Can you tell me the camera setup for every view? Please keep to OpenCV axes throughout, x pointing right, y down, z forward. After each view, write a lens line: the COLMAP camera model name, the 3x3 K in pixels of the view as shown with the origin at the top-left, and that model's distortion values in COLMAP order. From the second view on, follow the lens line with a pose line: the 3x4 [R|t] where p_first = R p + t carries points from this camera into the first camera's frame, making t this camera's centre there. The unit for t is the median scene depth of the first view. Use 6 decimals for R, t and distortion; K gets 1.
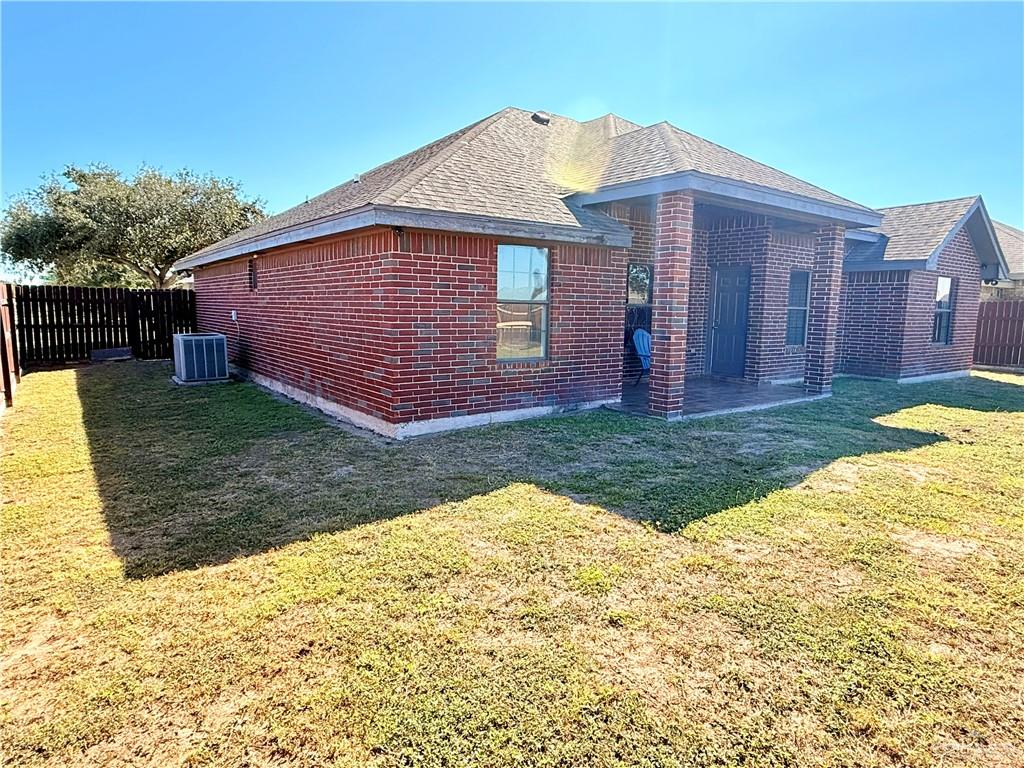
lens RADIAL K [[597.3, 0, 512.0], [0, 597.3, 384.0], [0, 0, 1]] dist [-0.002370, -0.000200]
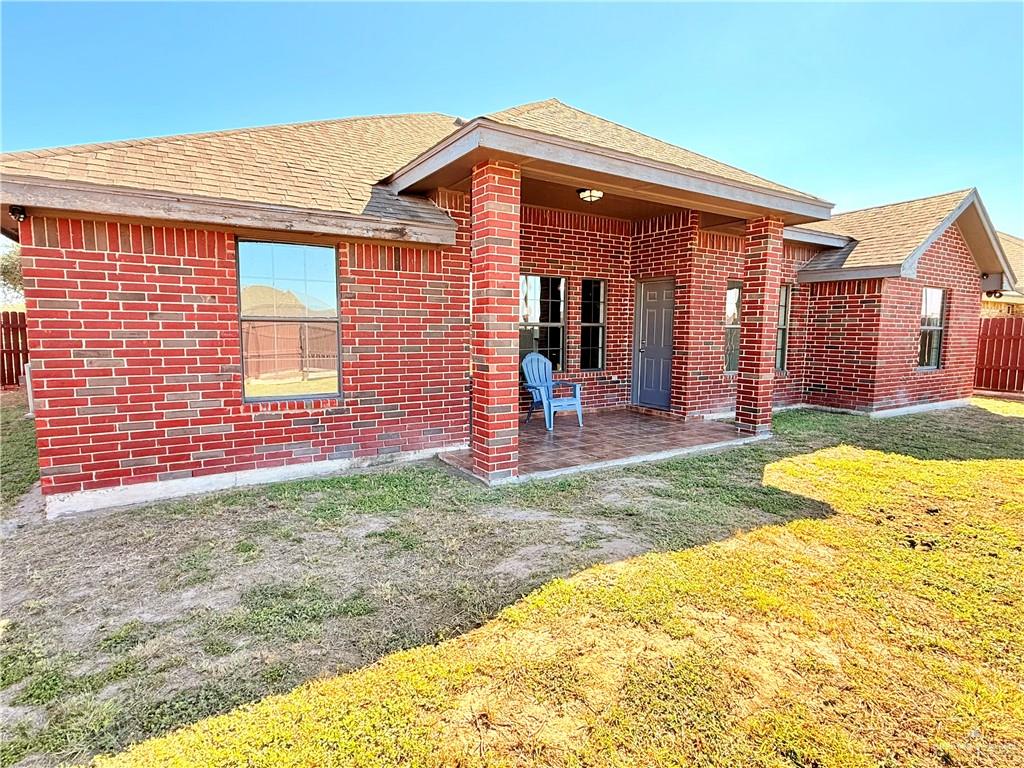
lens RADIAL K [[531.5, 0, 512.0], [0, 531.5, 384.0], [0, 0, 1]] dist [-0.000737, 0.000189]
pose [[0.996873, 0.000648, -0.079020, 0.252643], [-0.002758, 0.999643, -0.026589, -0.030666], [0.078975, 0.026724, 0.996518, 0.277134]]
